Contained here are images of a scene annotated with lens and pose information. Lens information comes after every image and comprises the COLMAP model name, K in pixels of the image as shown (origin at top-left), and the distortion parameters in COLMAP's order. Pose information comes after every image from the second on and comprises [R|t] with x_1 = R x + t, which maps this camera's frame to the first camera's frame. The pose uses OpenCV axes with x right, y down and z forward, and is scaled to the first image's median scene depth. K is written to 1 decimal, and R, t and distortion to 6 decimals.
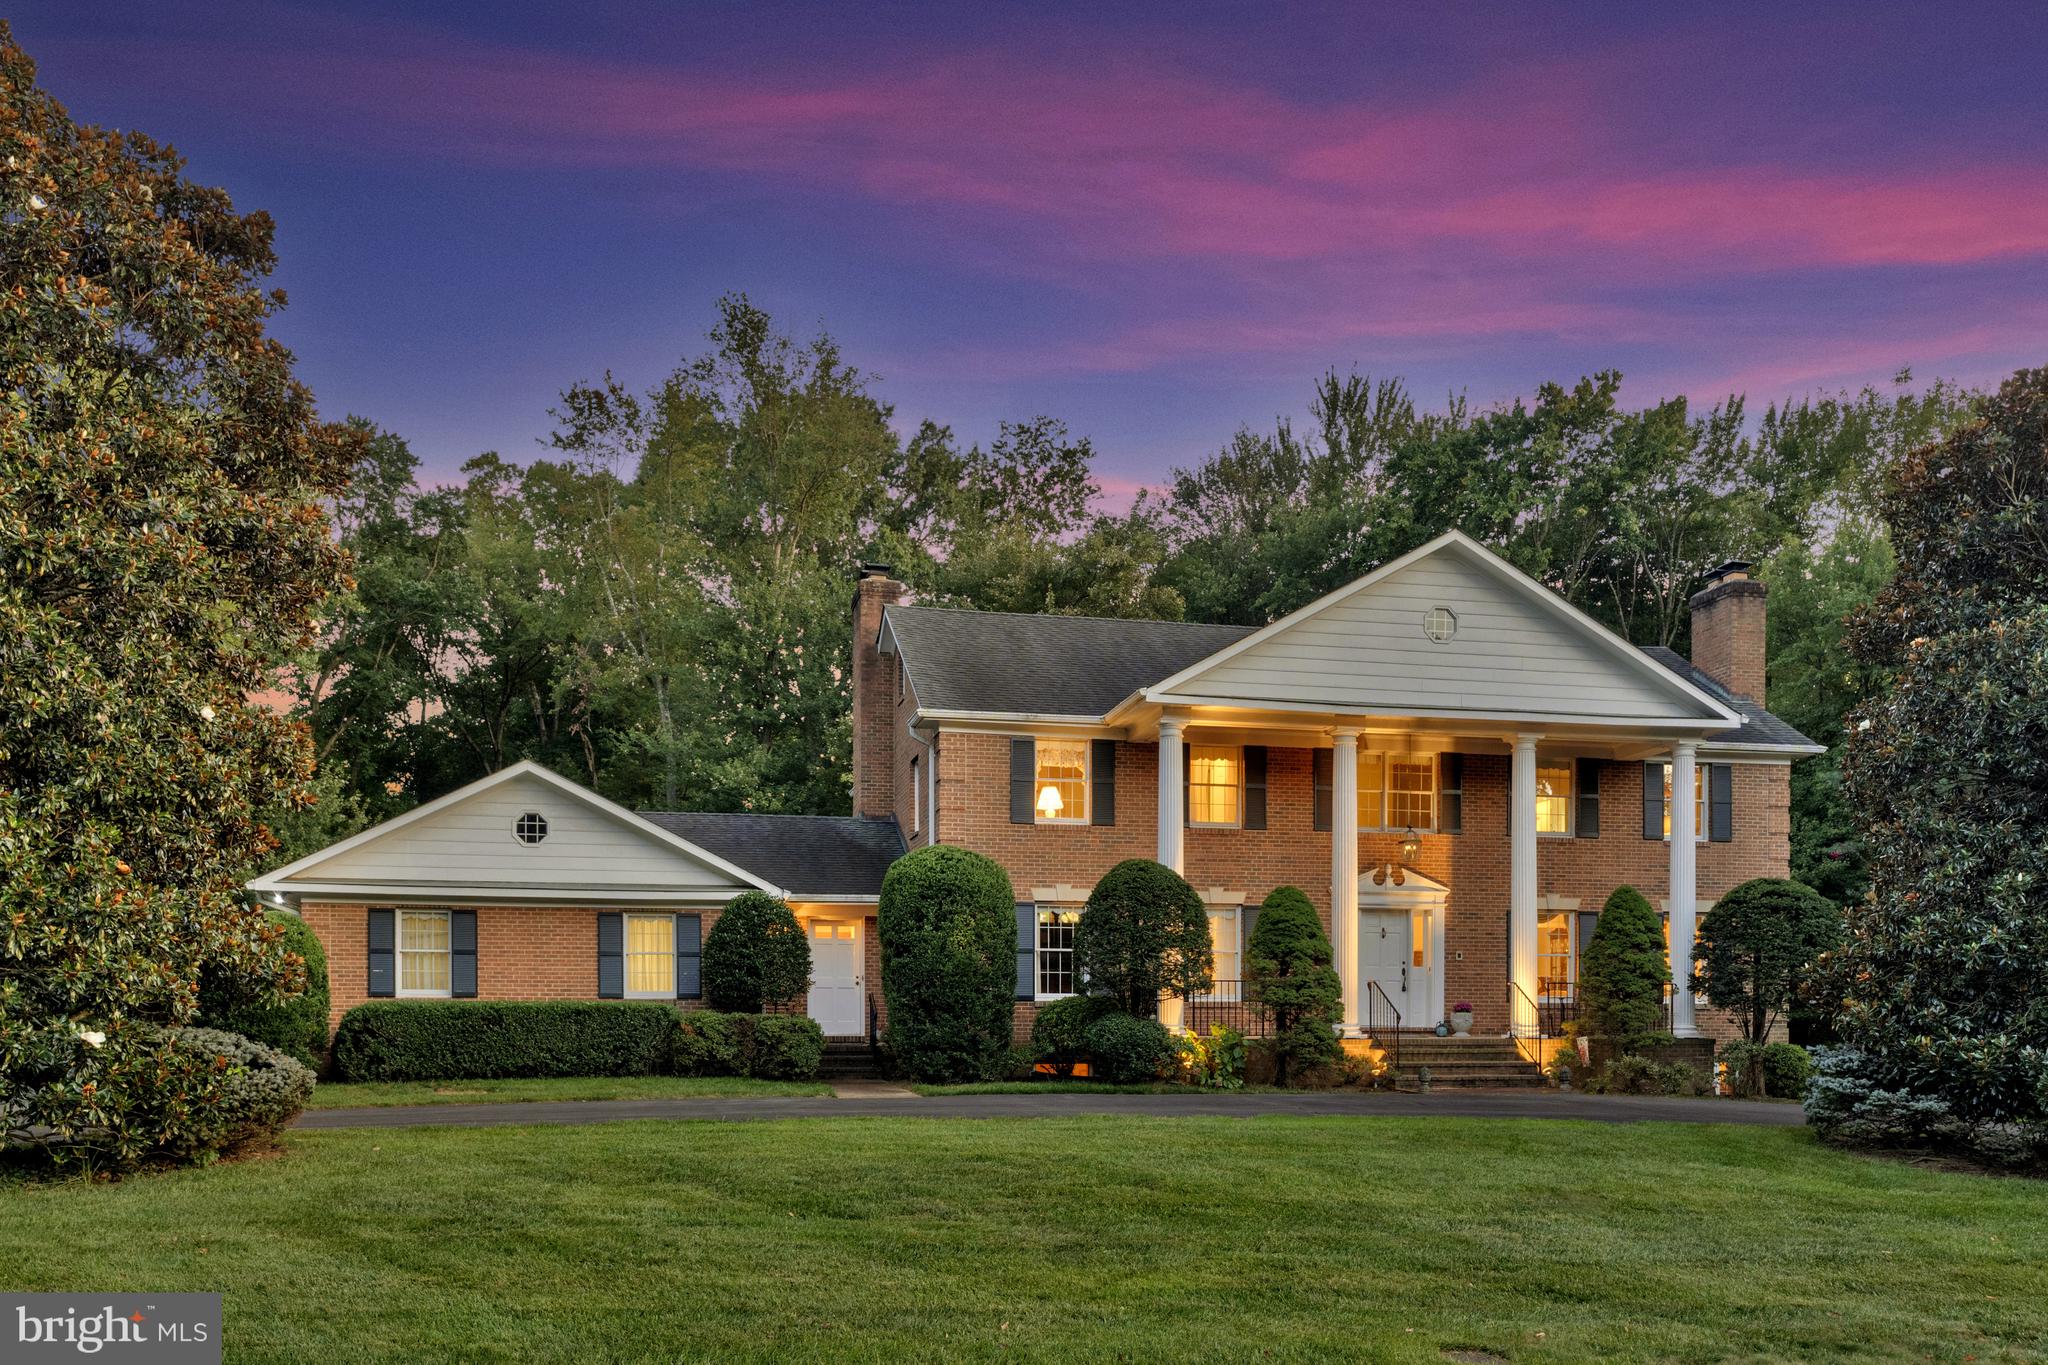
lens RADIAL K [[1617.2, 0, 965.0], [0, 1617.2, 834.1], [0, 0, 1]] dist [0.018508, 0.006544]
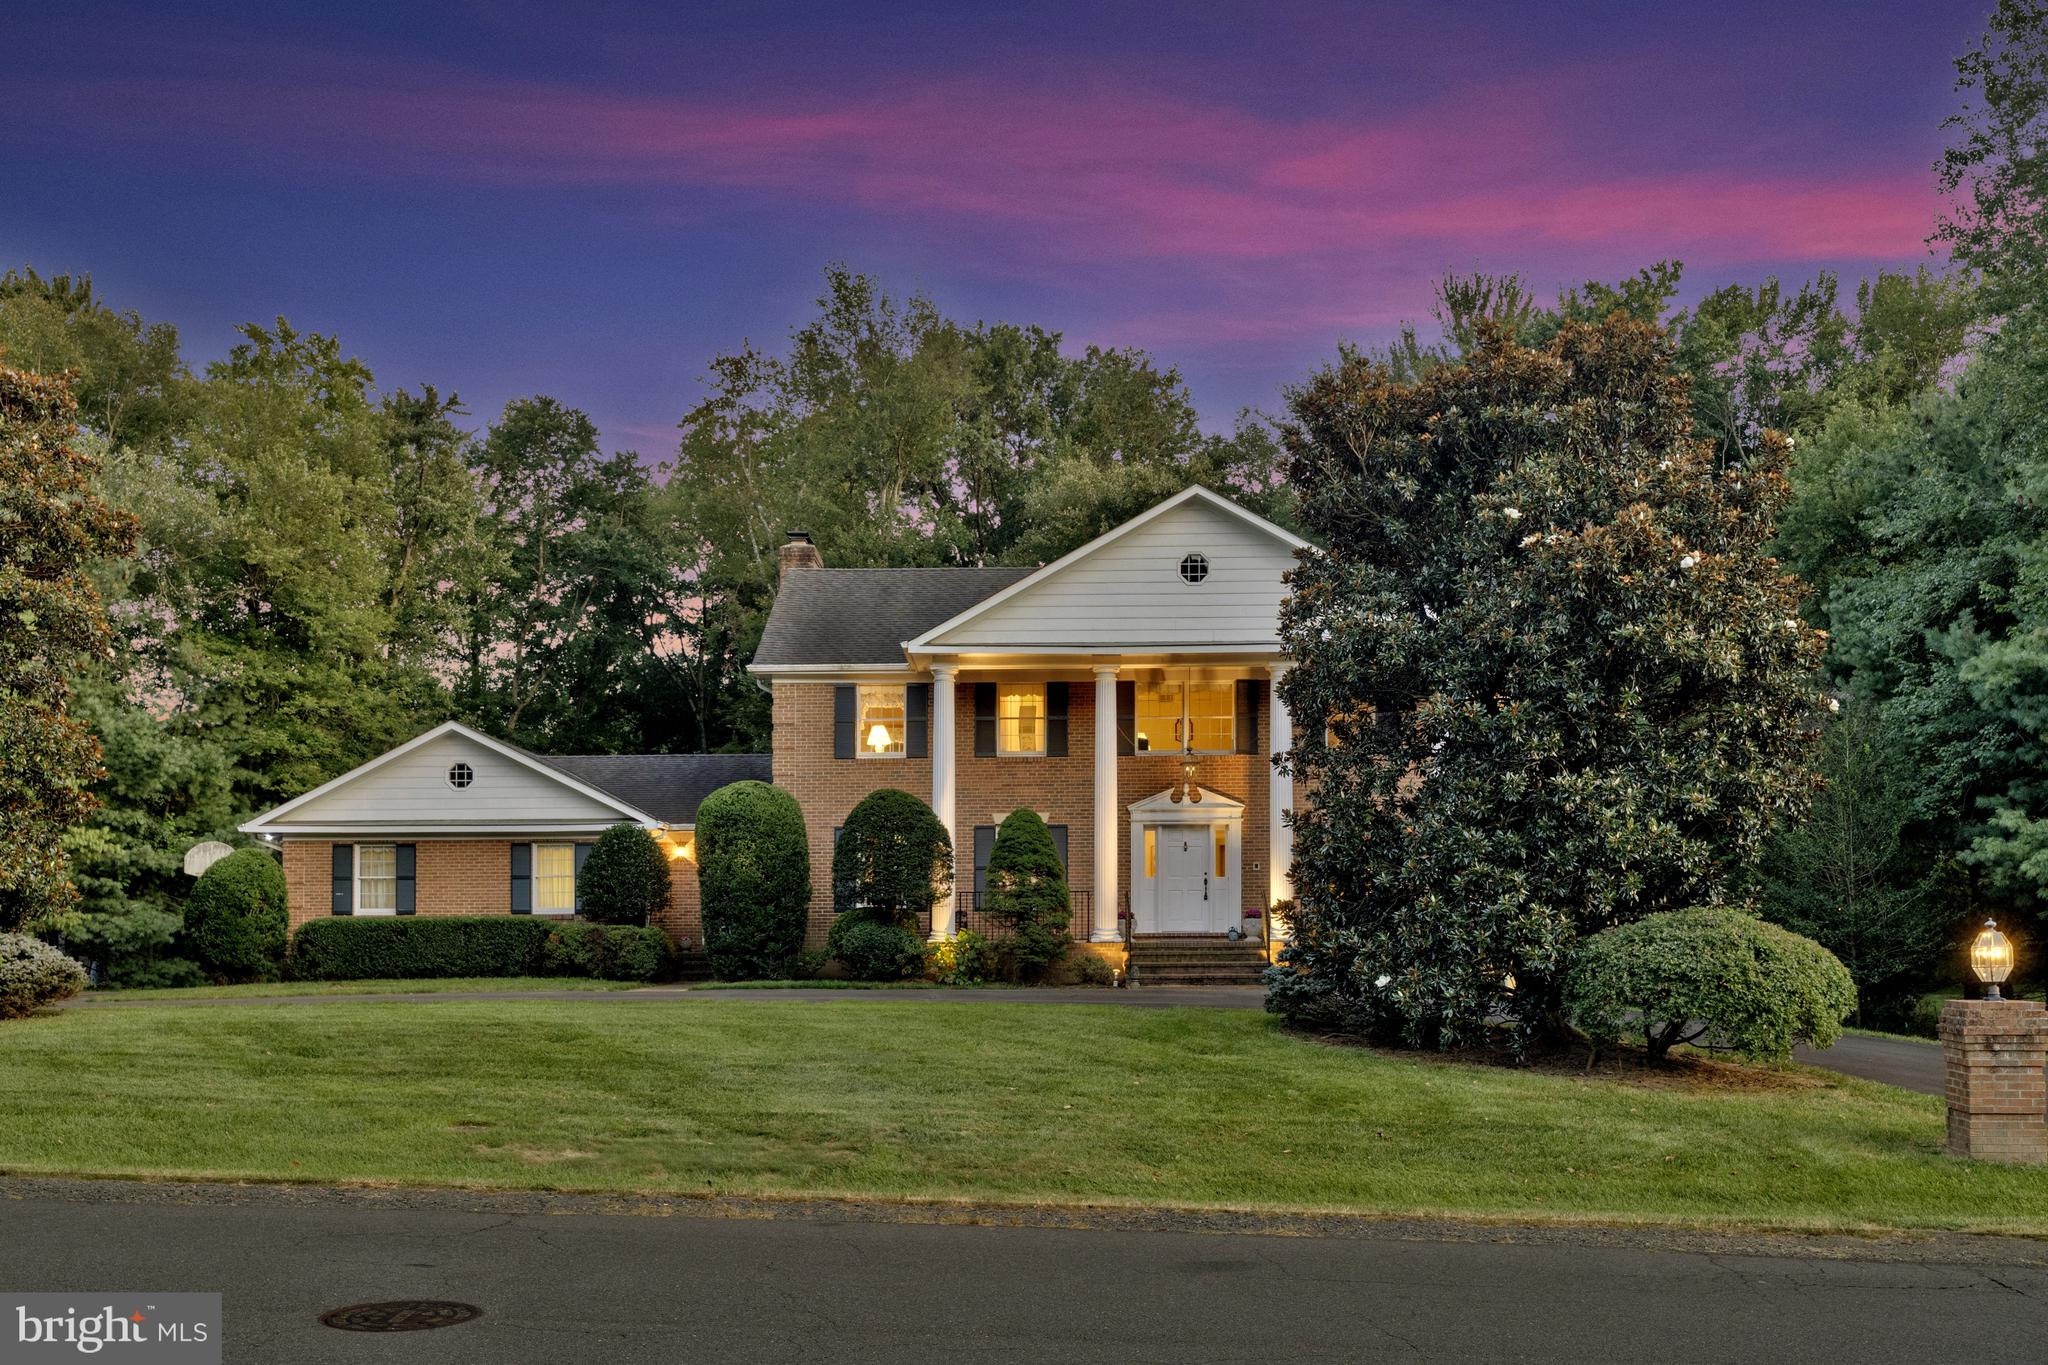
lens RADIAL K [[1757.3, 0, 1024.7], [0, 1757.3, 681.3], [0, 0, 1]] dist [0.001523, -0.001610]
pose [[0.972974, -0.041797, -0.227103, 0.459242], [0.034062, 0.998702, -0.037872, -0.010166], [0.228391, 0.029113, 0.973134, -0.202811]]
